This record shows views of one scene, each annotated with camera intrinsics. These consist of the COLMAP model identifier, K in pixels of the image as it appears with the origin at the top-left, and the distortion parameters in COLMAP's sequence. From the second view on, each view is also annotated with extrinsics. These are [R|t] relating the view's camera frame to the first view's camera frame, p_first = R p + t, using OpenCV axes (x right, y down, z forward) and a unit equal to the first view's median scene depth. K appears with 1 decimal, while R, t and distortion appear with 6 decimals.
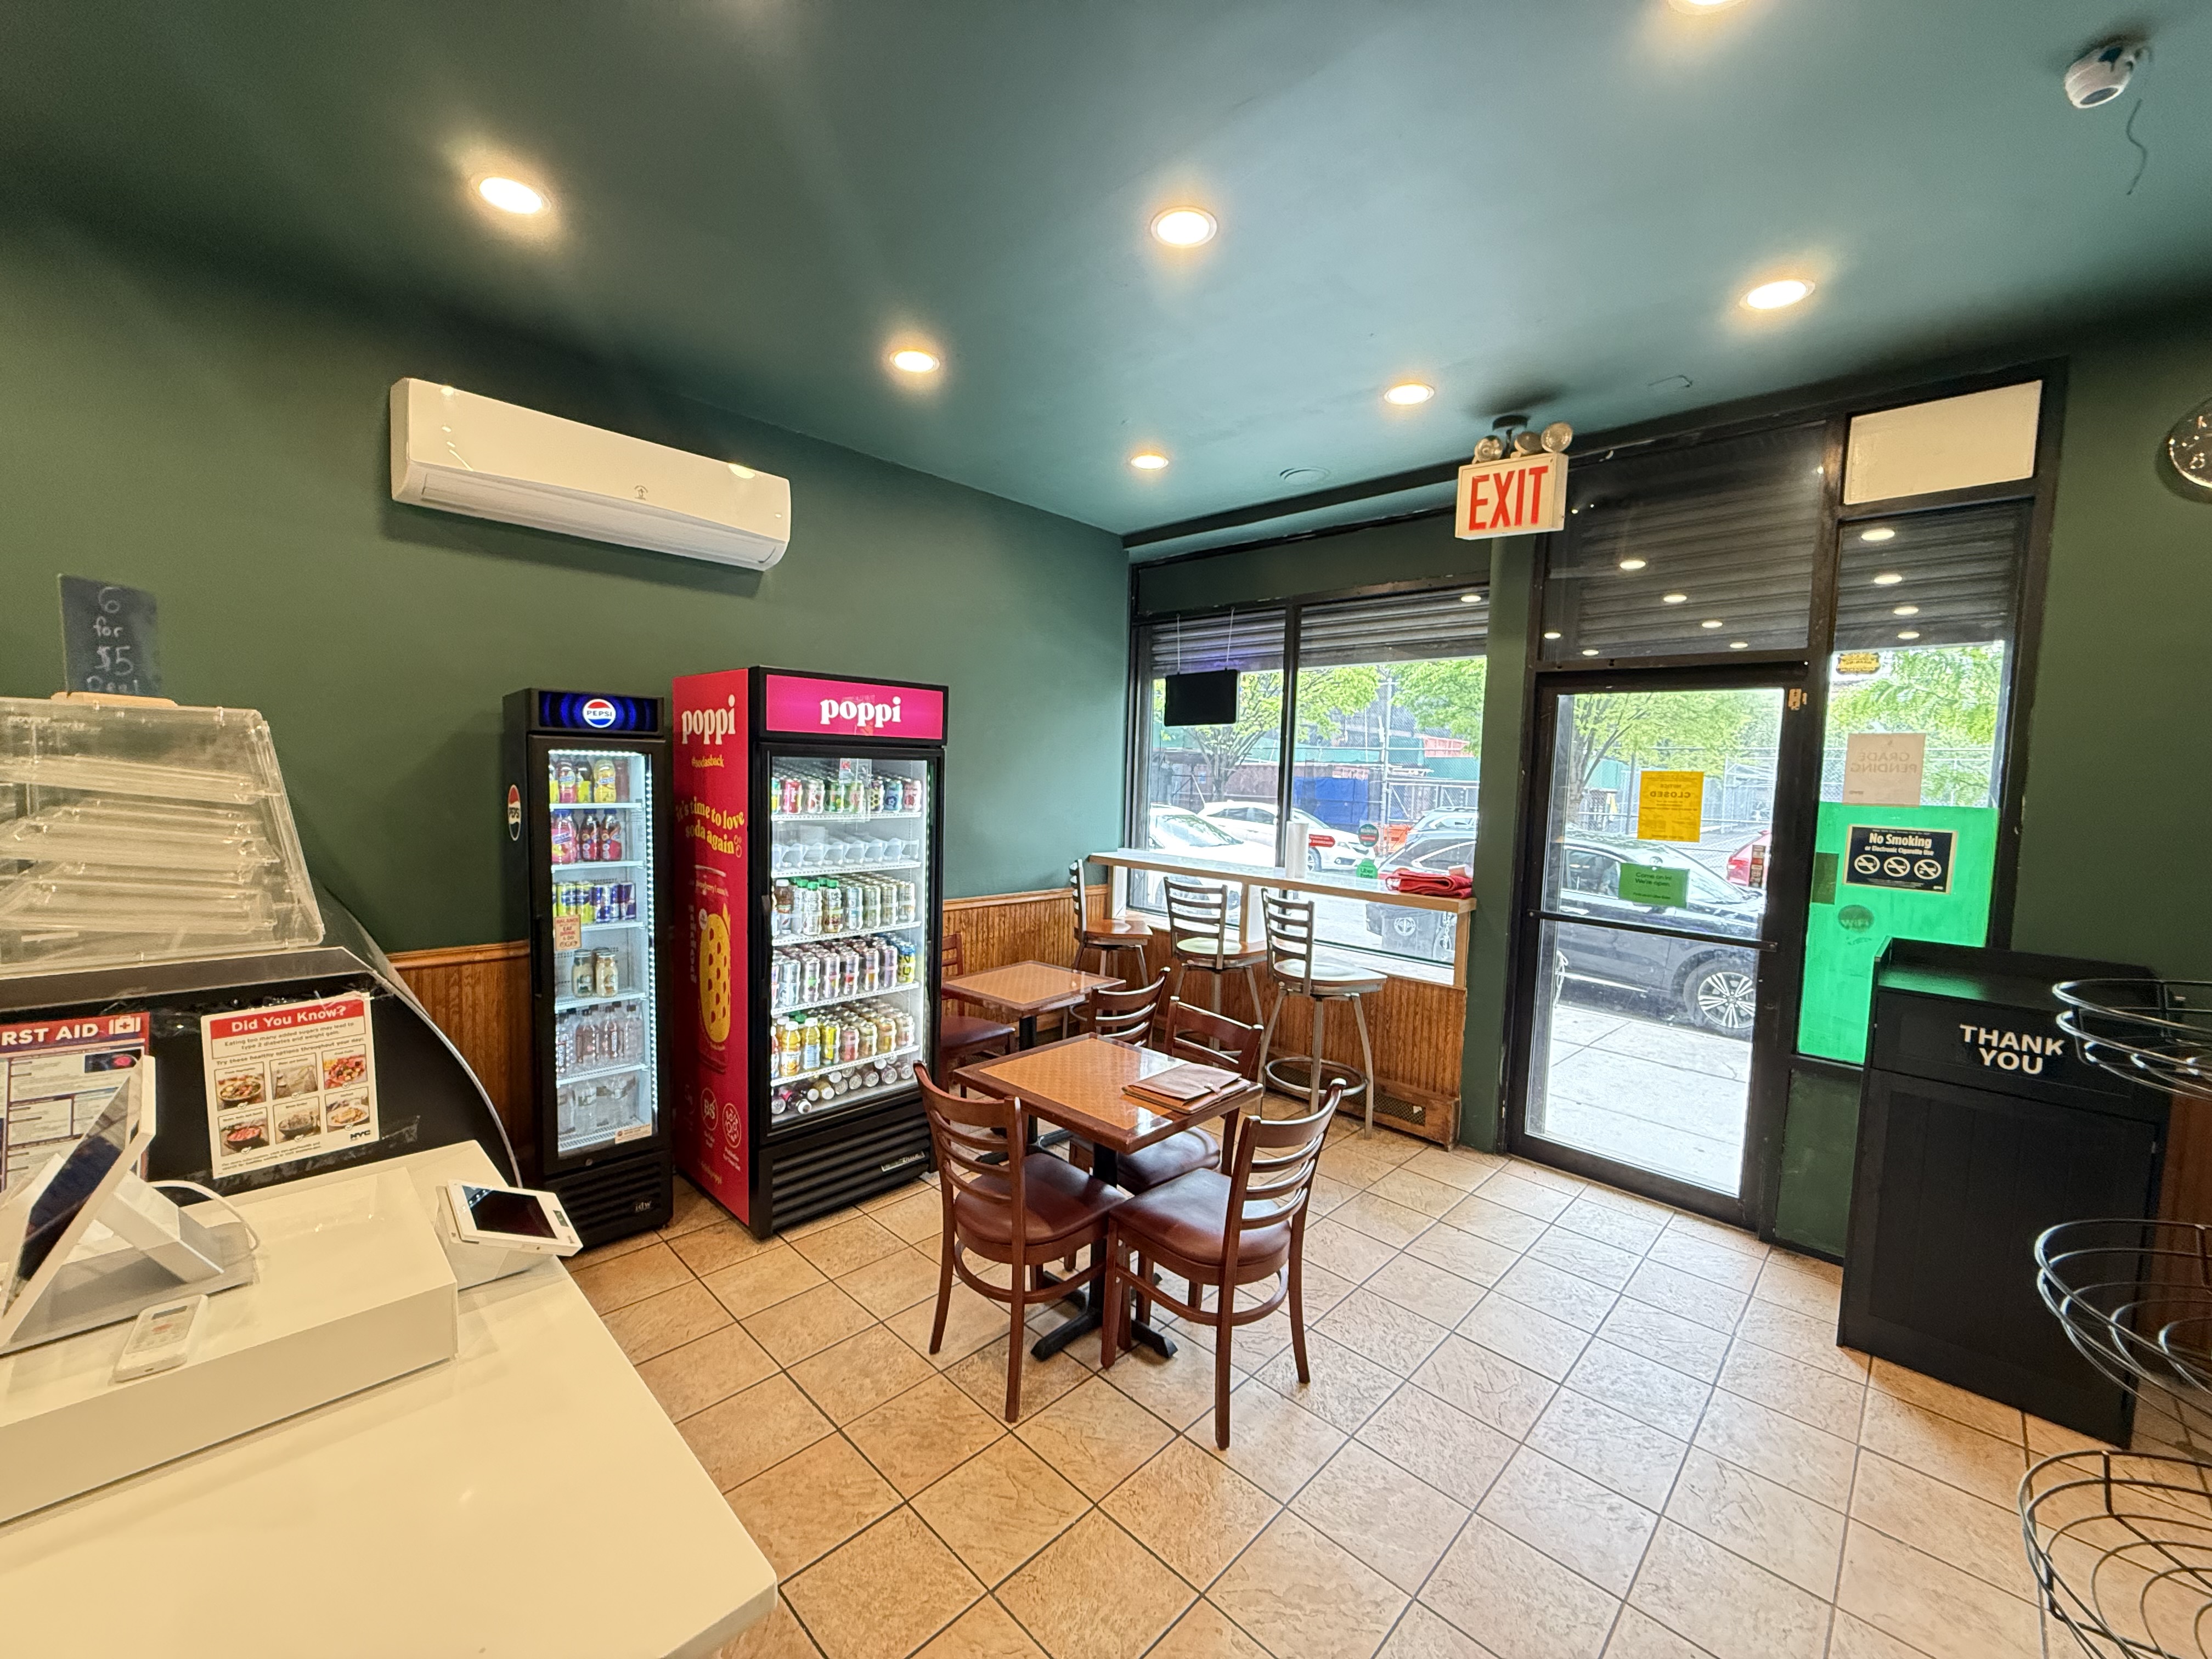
lens RADIAL K [[878.8, 0, 1099.5], [0, 878.8, 827.2], [0, 0, 1]] dist [0.000434, -0.000294]
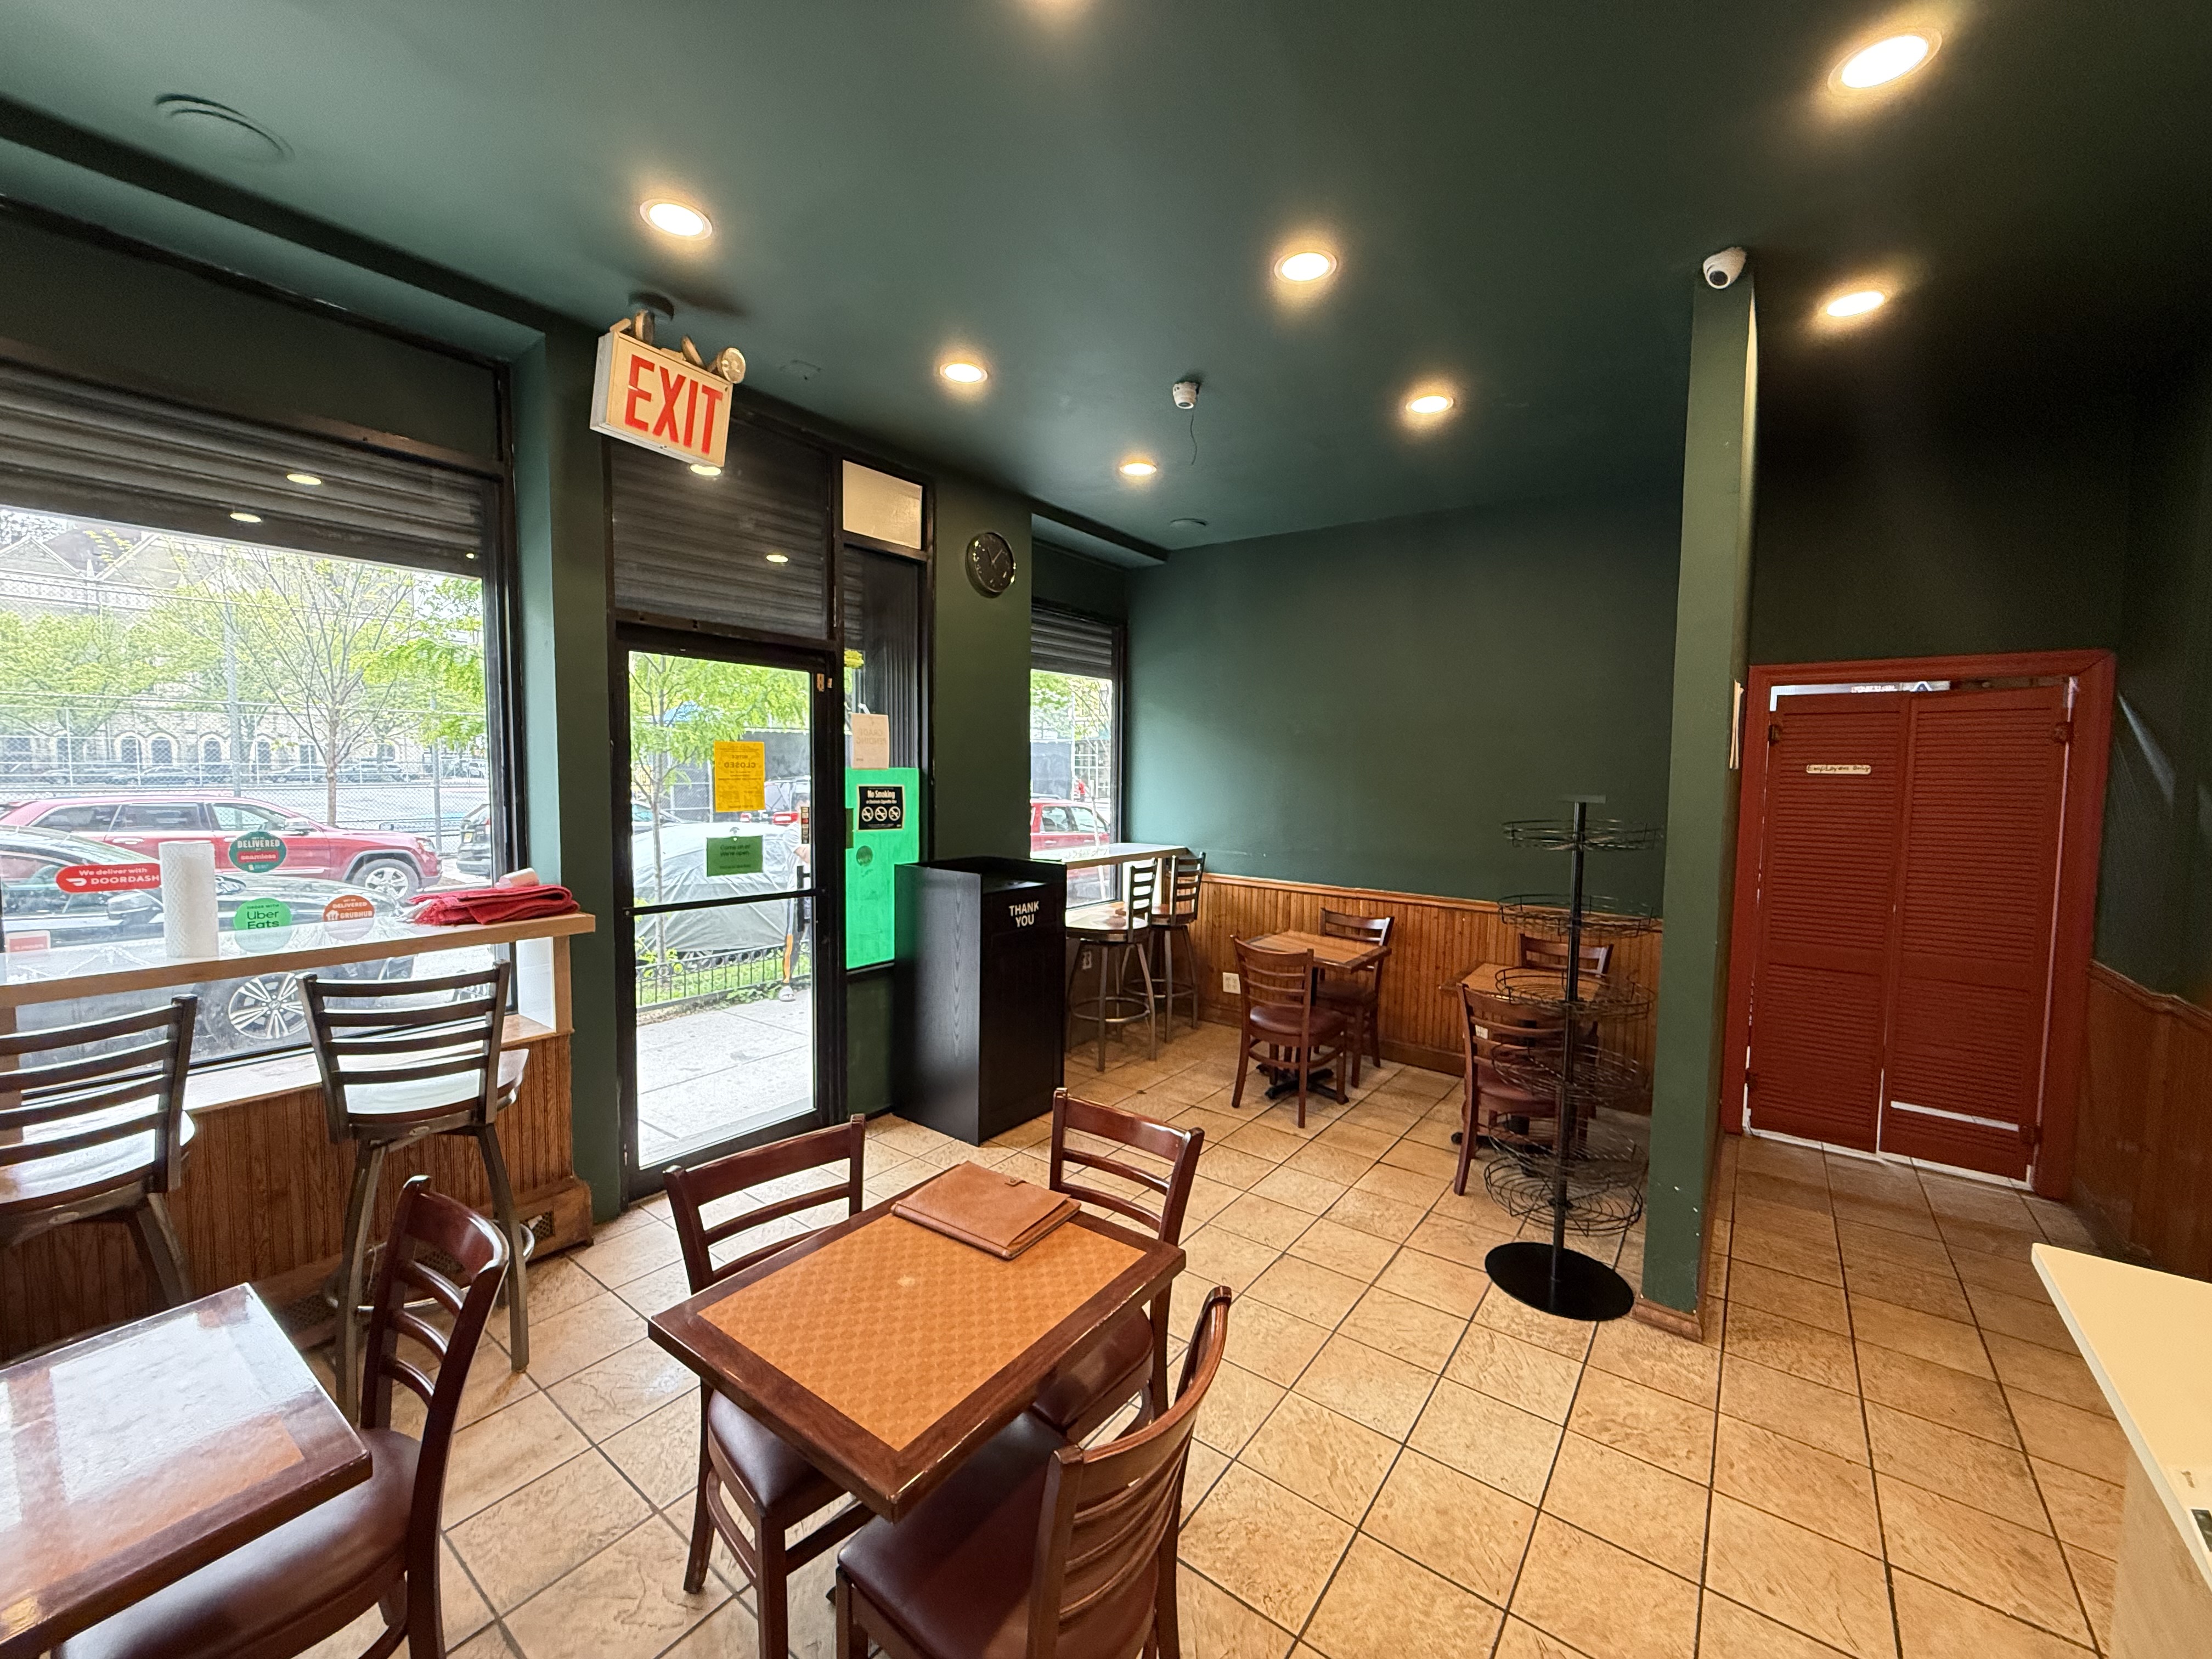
lens RADIAL K [[878.8, 0, 1099.5], [0, 878.8, 827.2], [0, 0, 1]] dist [0.000434, -0.000294]
pose [[-0.123761, -0.100848, 0.987174, -0.462006], [0.045194, 0.993217, 0.107131, -0.062265], [-0.991282, 0.057873, -0.118364, 0.792779]]
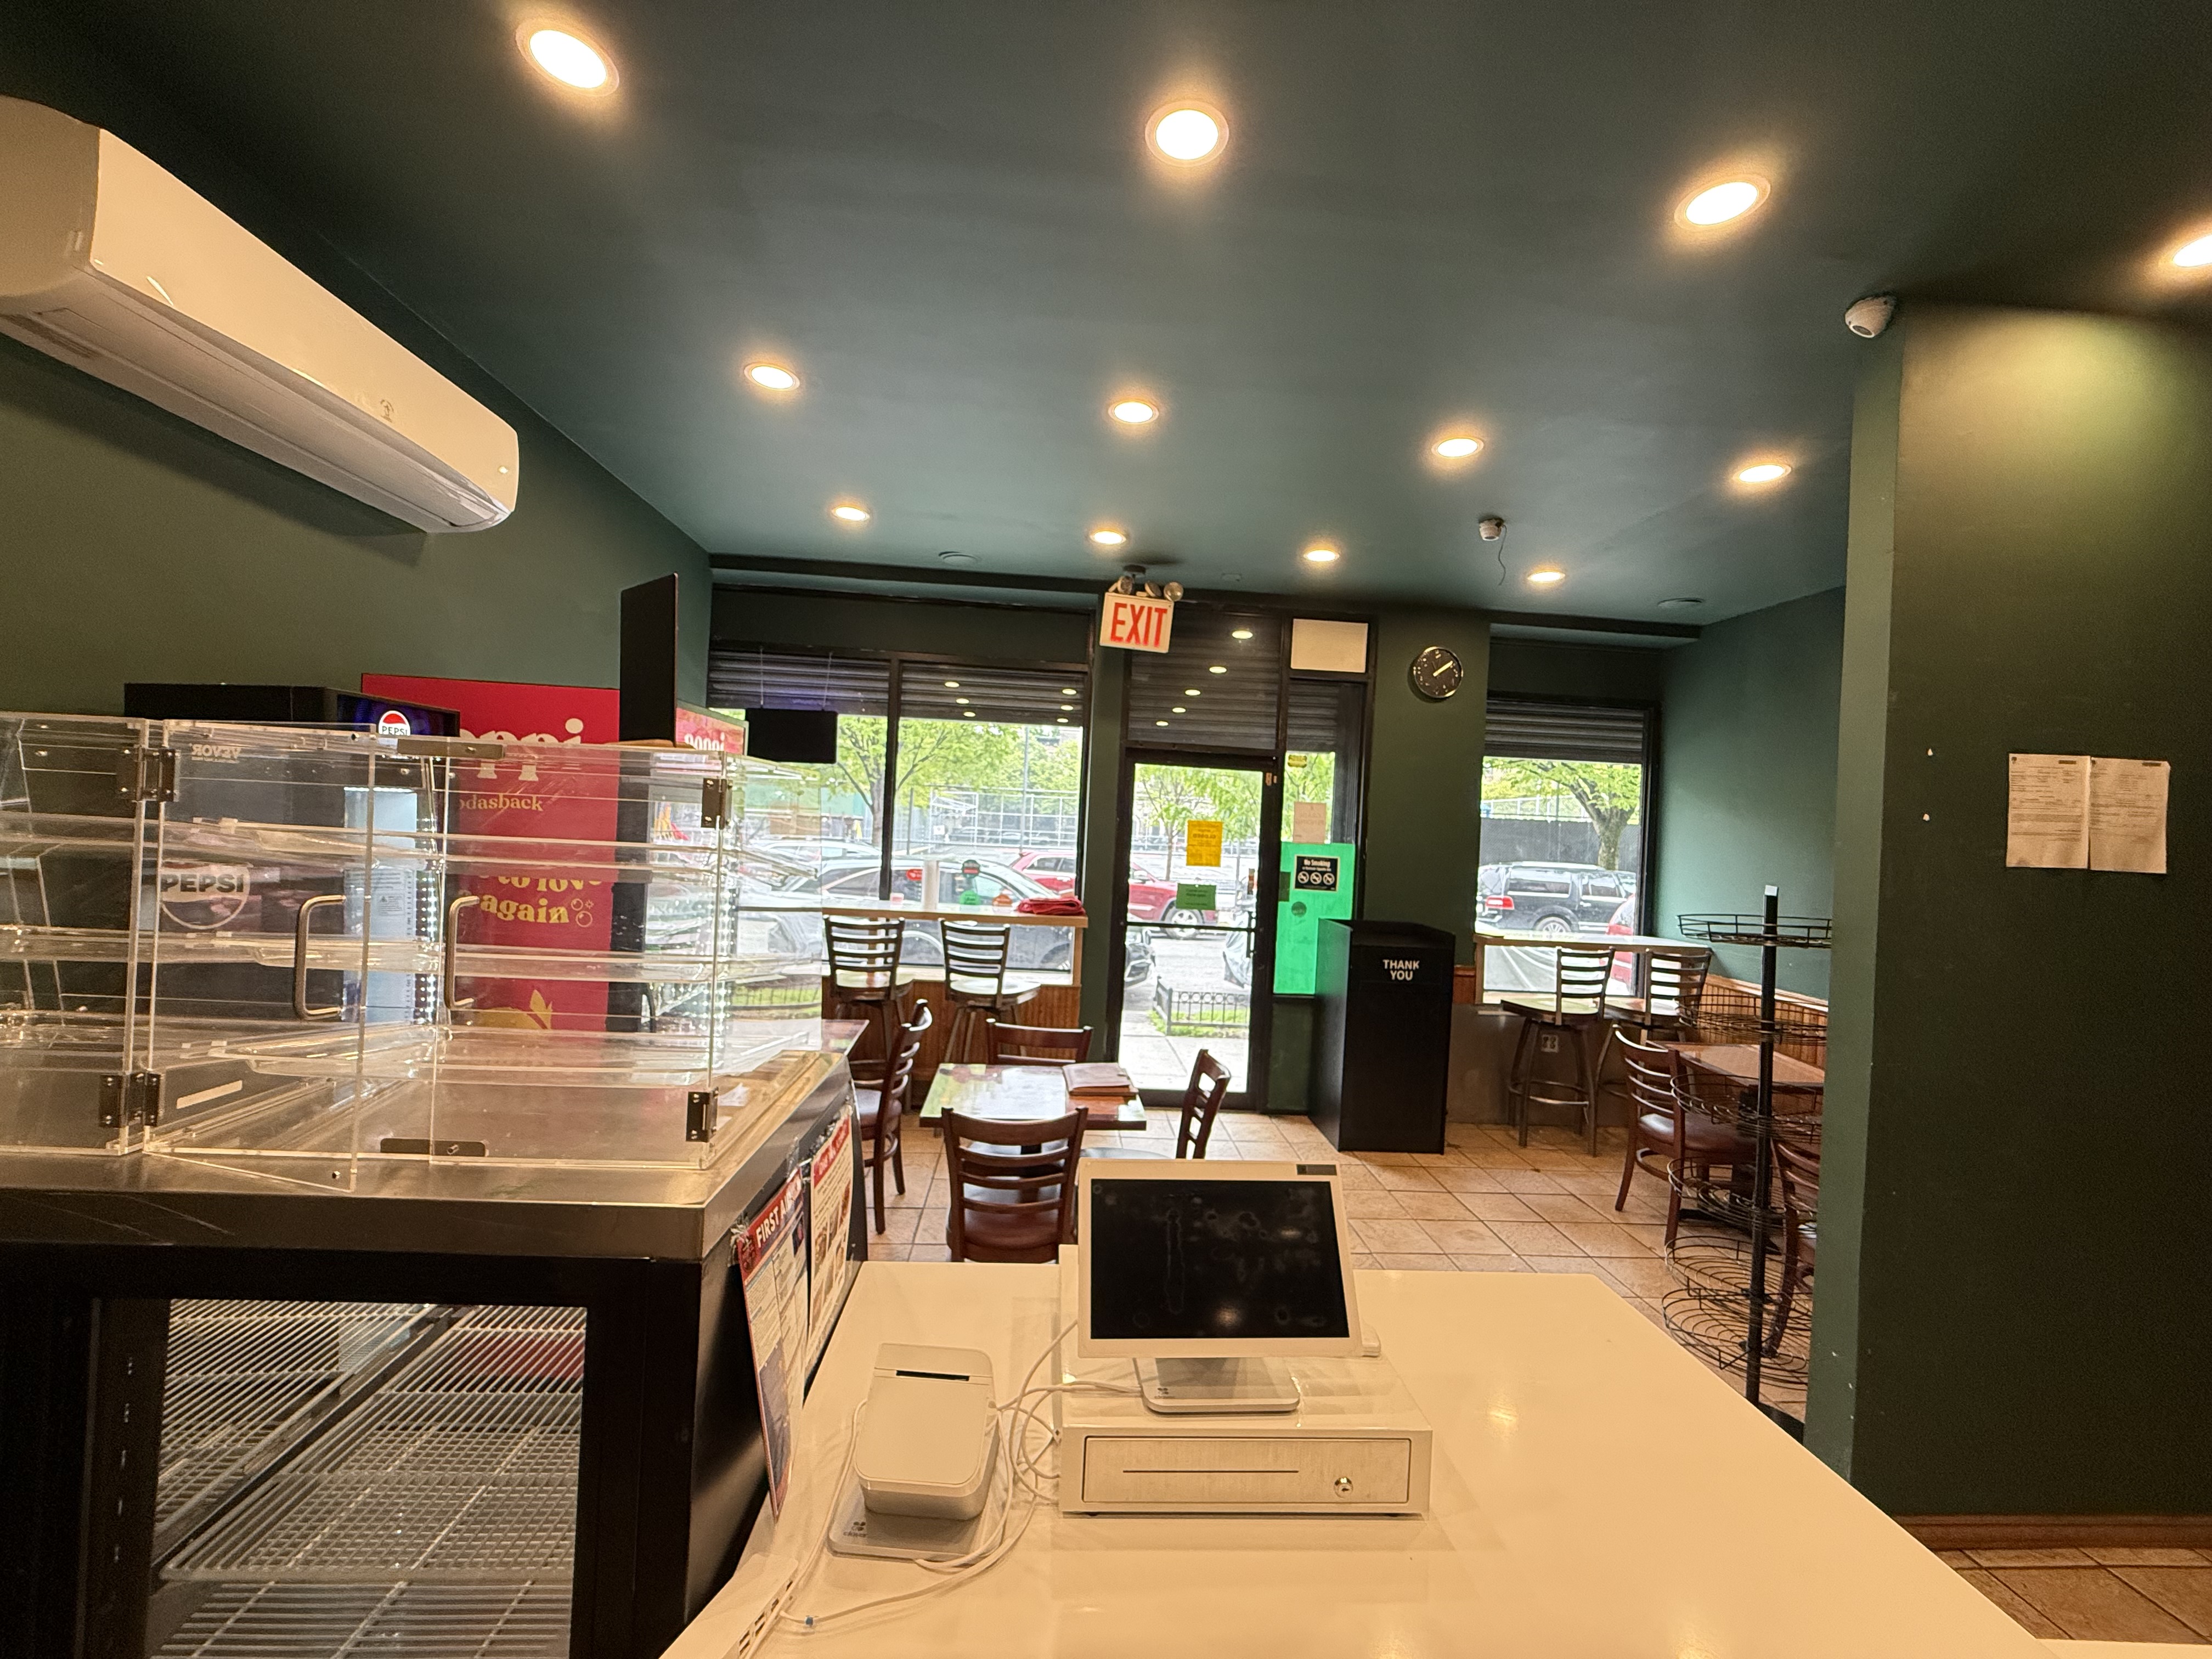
lens RADIAL K [[882.8, 0, 1103.3], [0, 882.8, 828.1], [0, 0, 1]] dist [-0.000075, -0.000239]
pose [[0.668393, 0.001005, 0.743808, -0.664125], [0.018766, 0.999658, -0.018214, -0.029589], [-0.743572, 0.026133, 0.668145, 0.127672]]
